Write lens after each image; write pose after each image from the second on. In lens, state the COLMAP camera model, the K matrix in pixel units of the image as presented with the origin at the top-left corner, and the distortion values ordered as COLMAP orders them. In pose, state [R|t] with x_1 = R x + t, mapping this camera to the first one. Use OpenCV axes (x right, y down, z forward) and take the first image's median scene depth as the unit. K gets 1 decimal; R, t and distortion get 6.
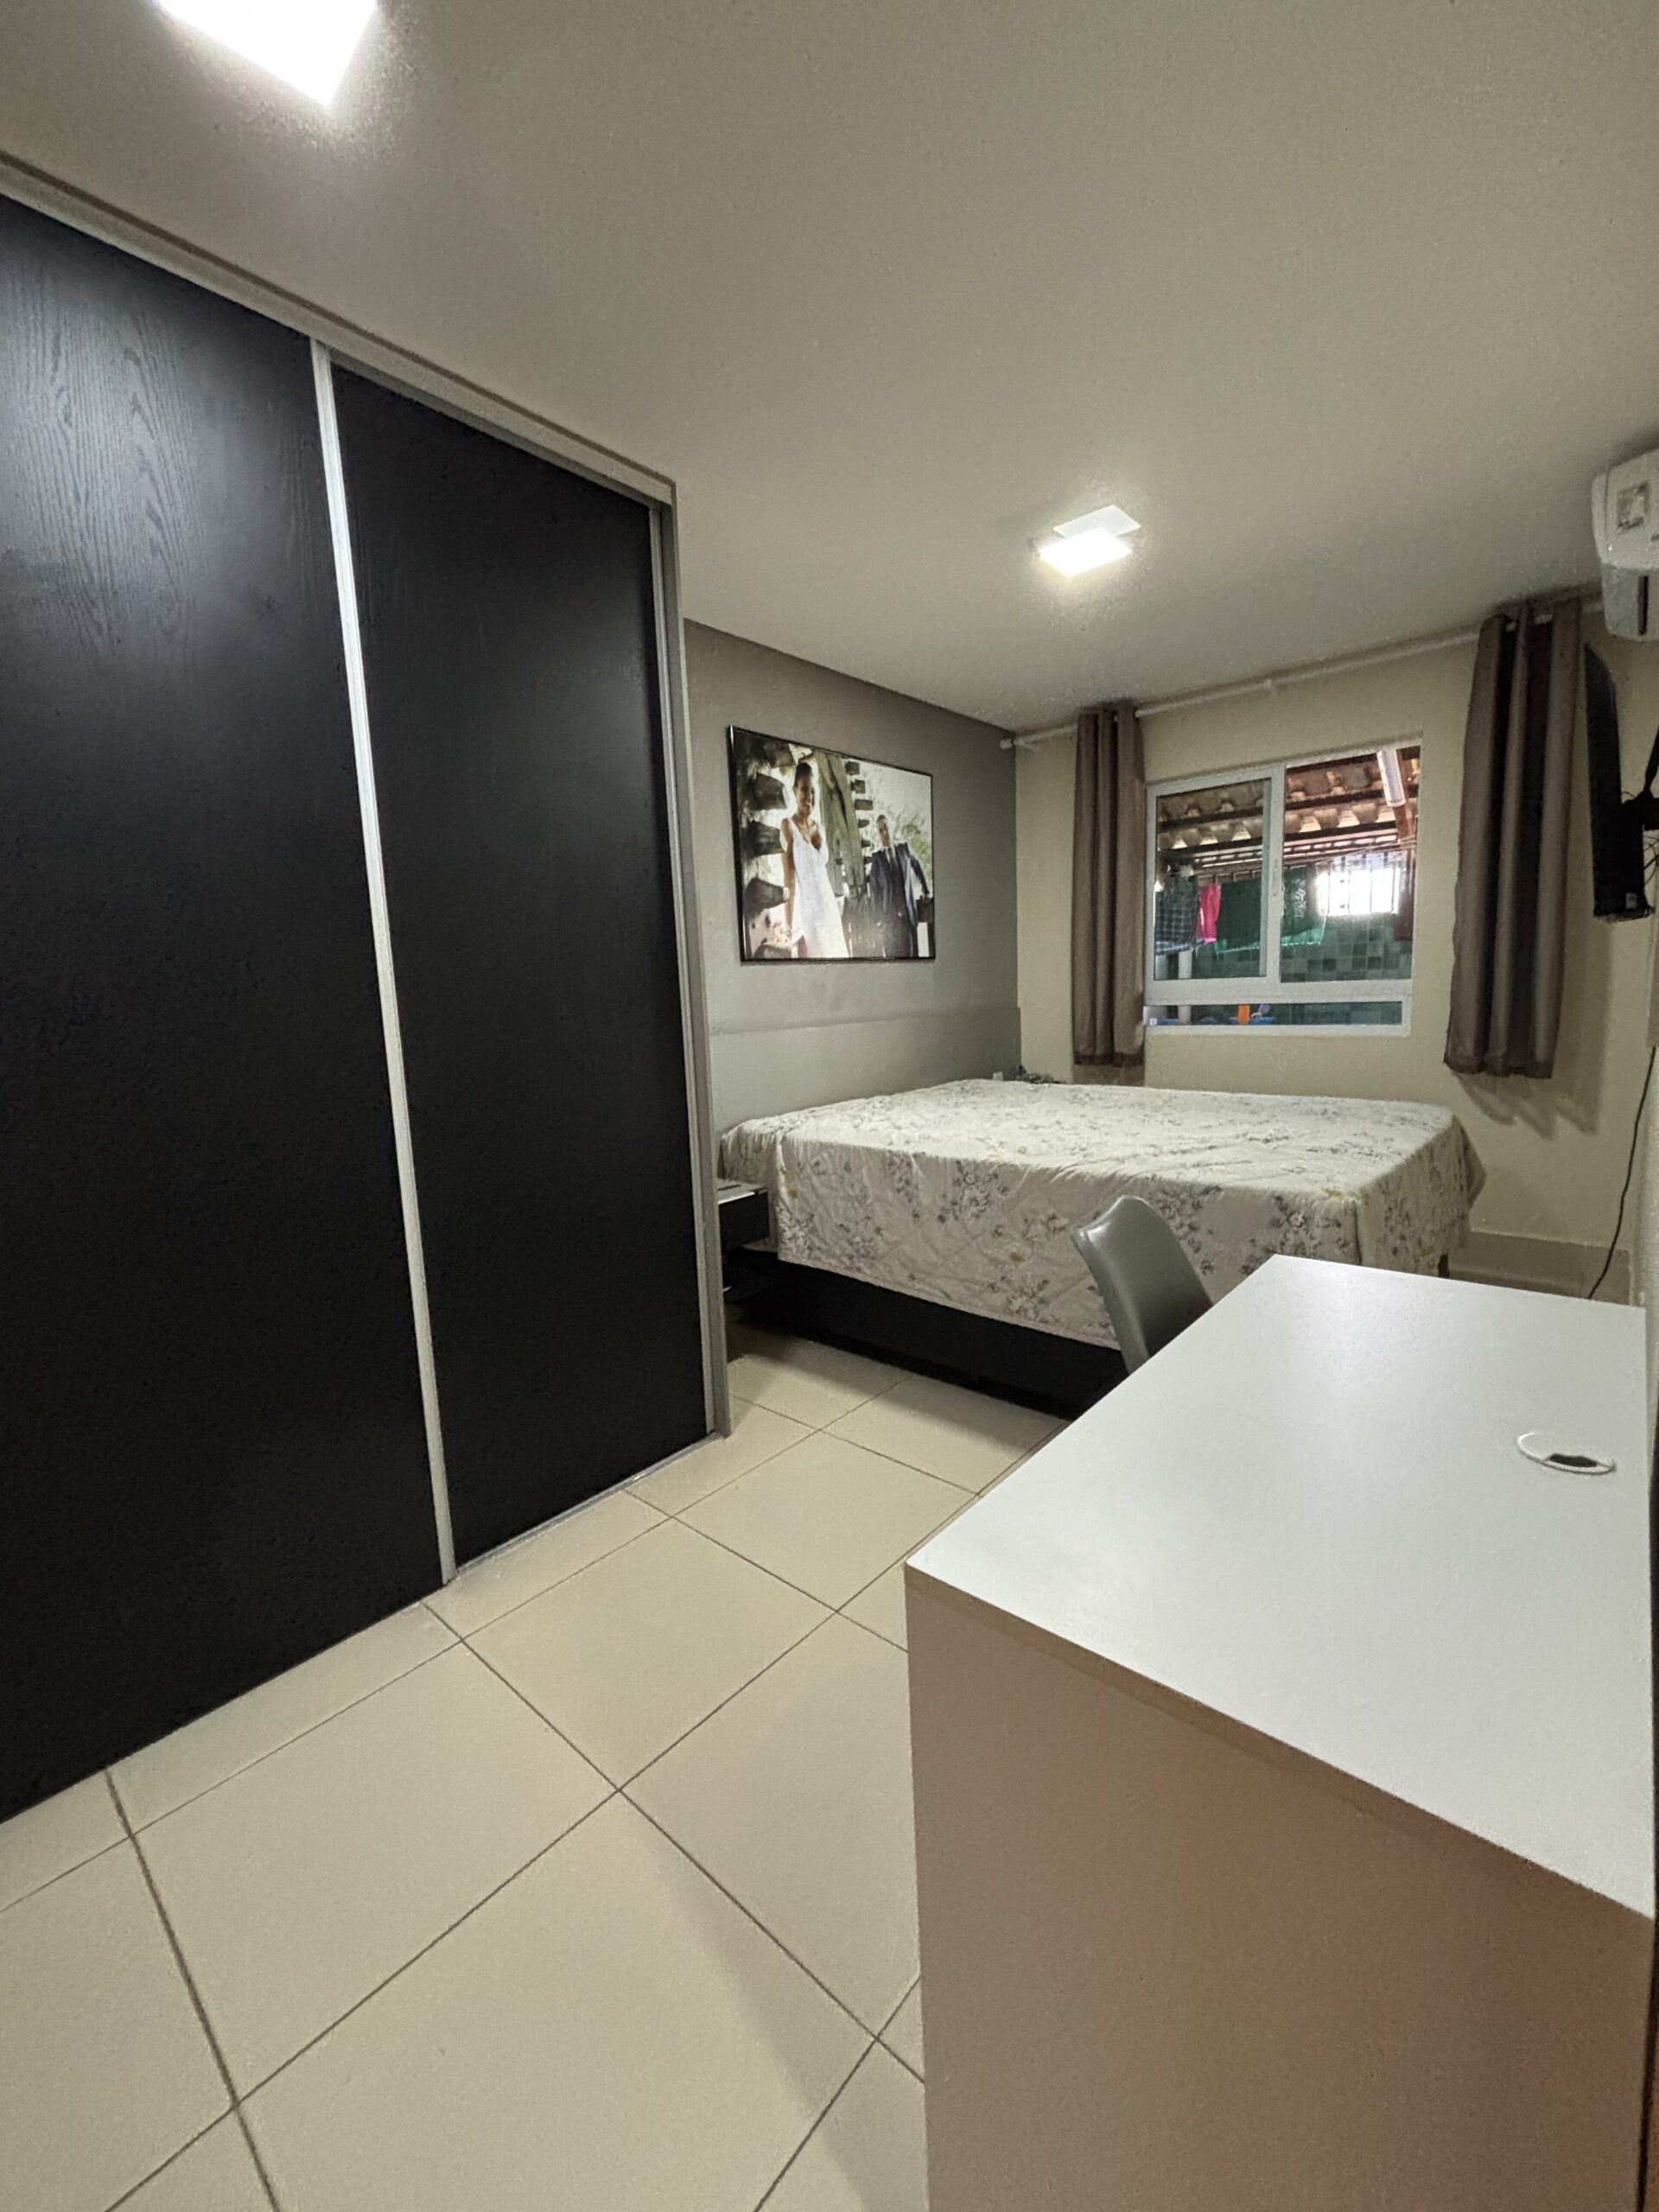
lens RADIAL K [[893.0, 0, 829.1], [0, 893.0, 1103.7], [0, 0, 1]] dist [-0.011229, 0.001672]
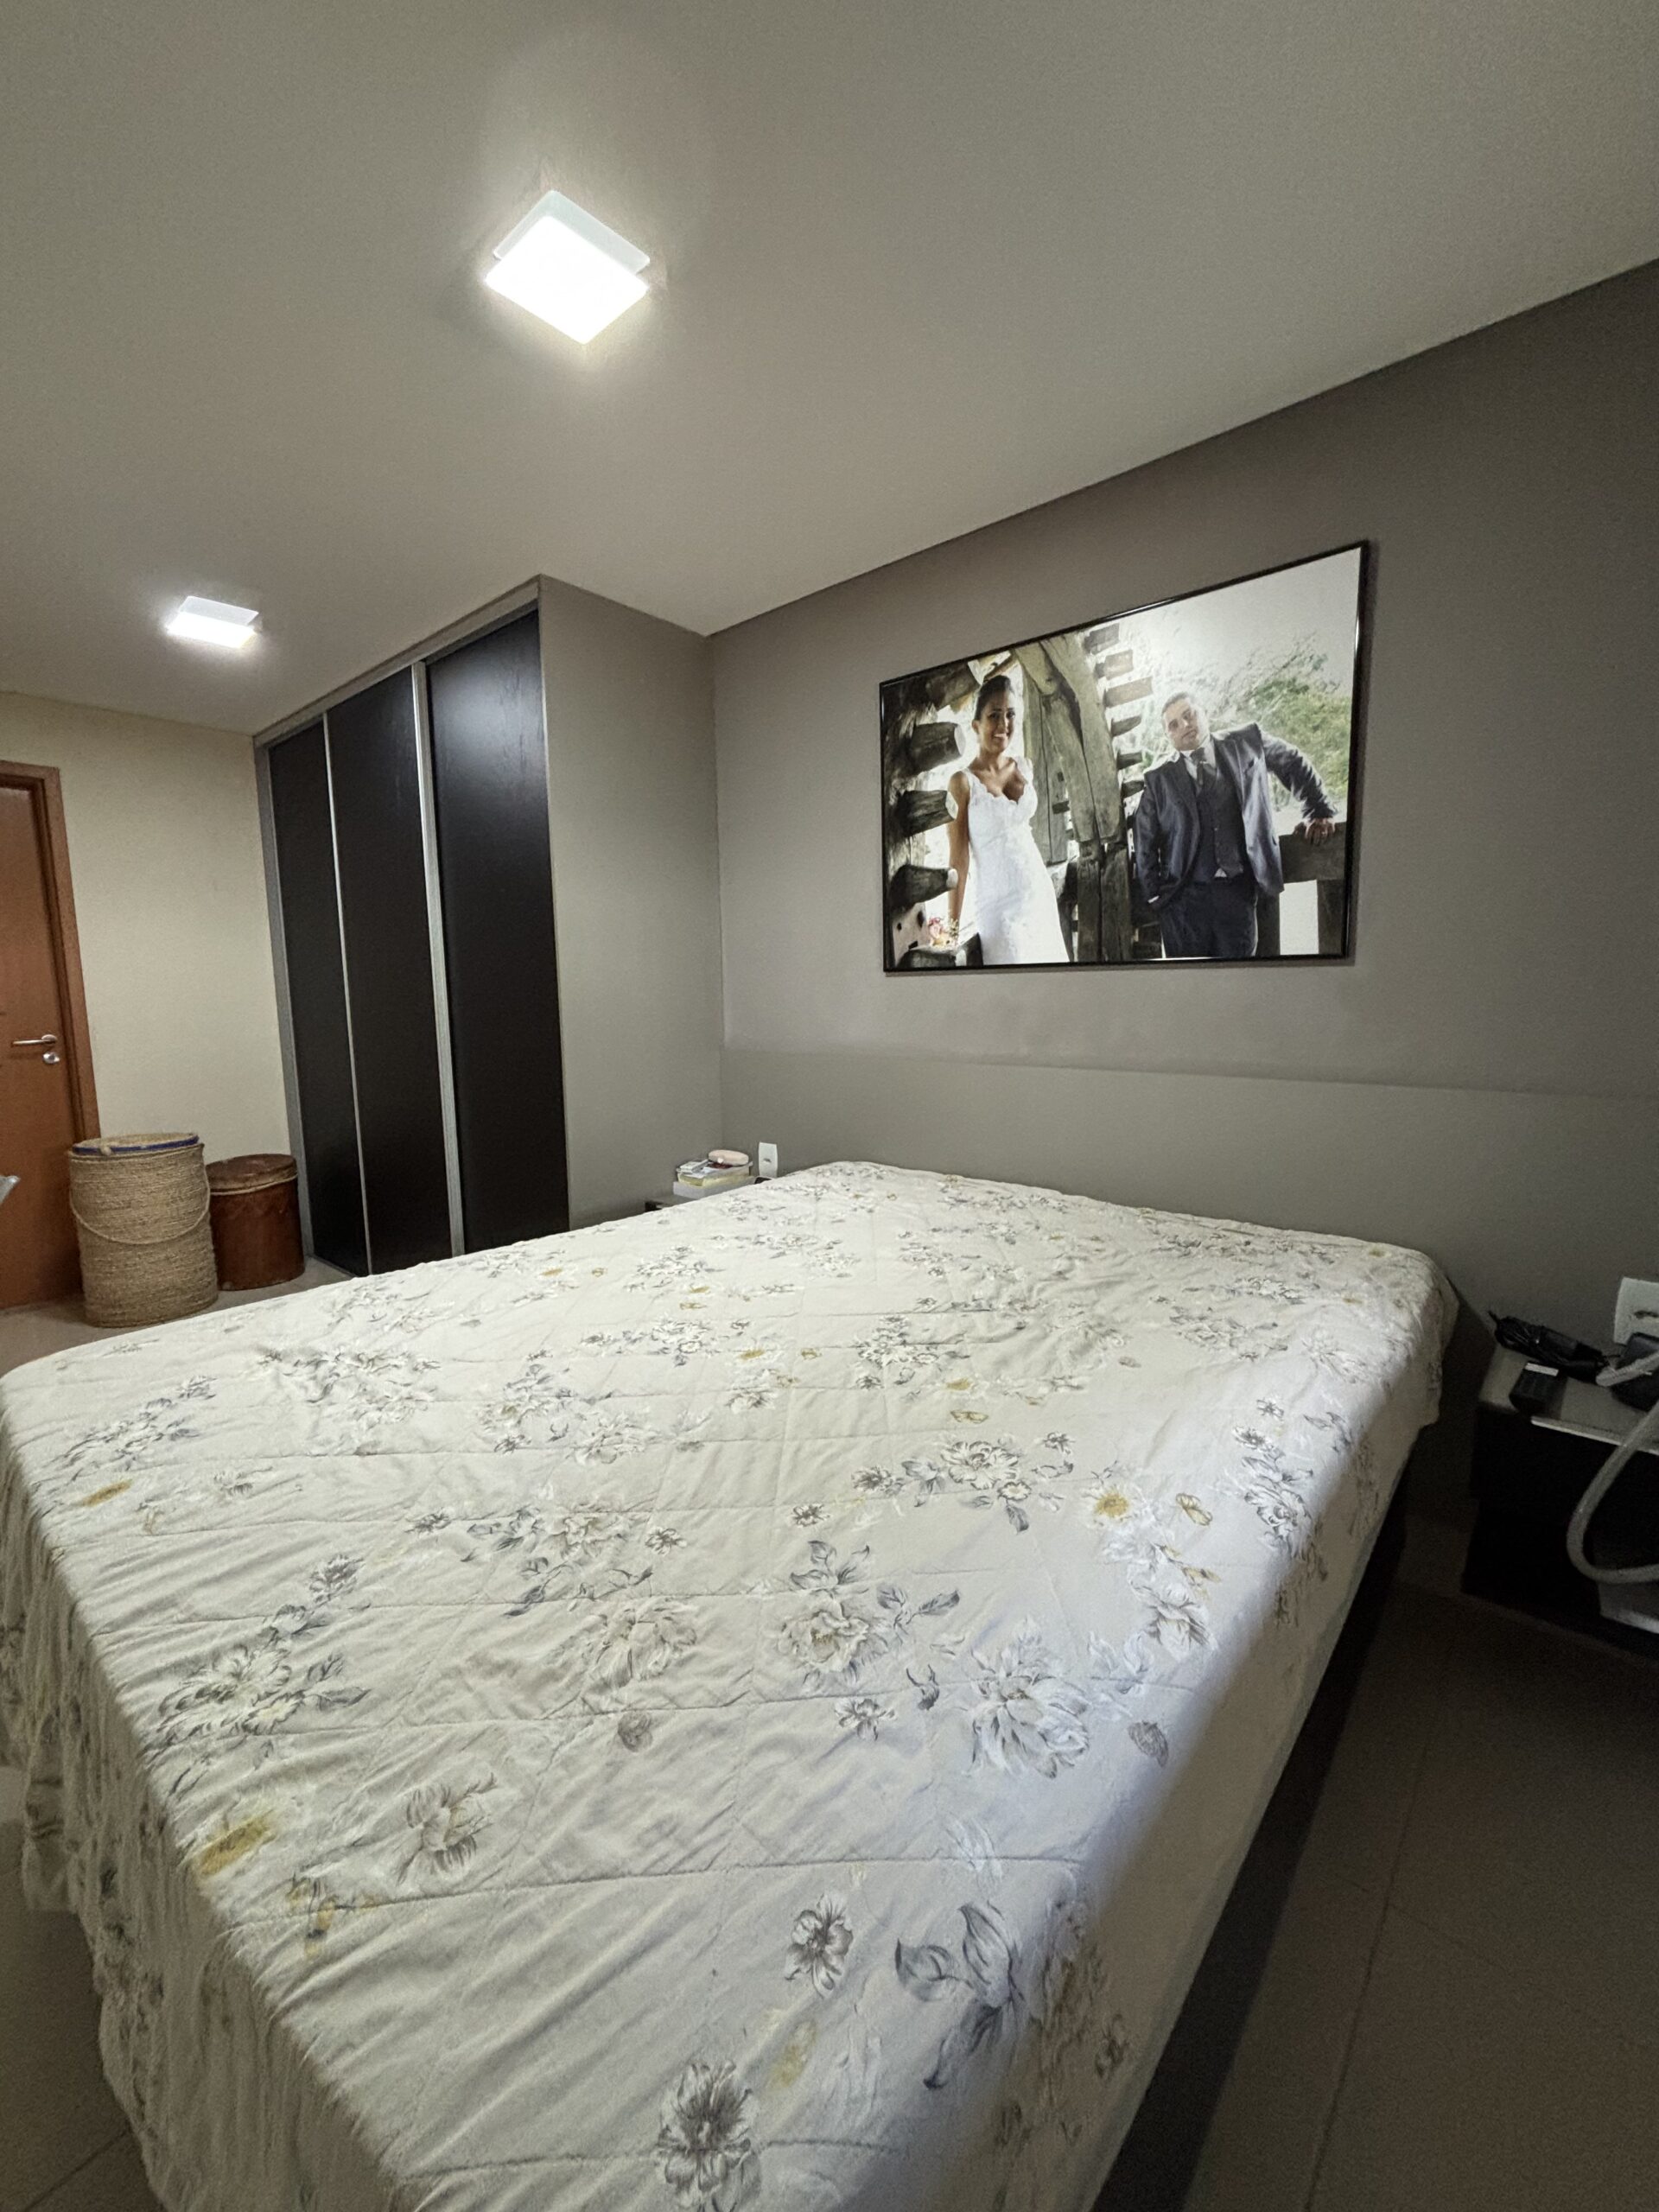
lens RADIAL K [[893.0, 0, 831.3], [0, 893.0, 1098.4], [0, 0, 1]] dist [-0.011229, 0.001672]
pose [[0.014401, 0.167237, -0.985812, 0.681083], [-0.116371, 0.979494, 0.164465, -0.162777], [0.993101, 0.112352, 0.033567, 0.875418]]
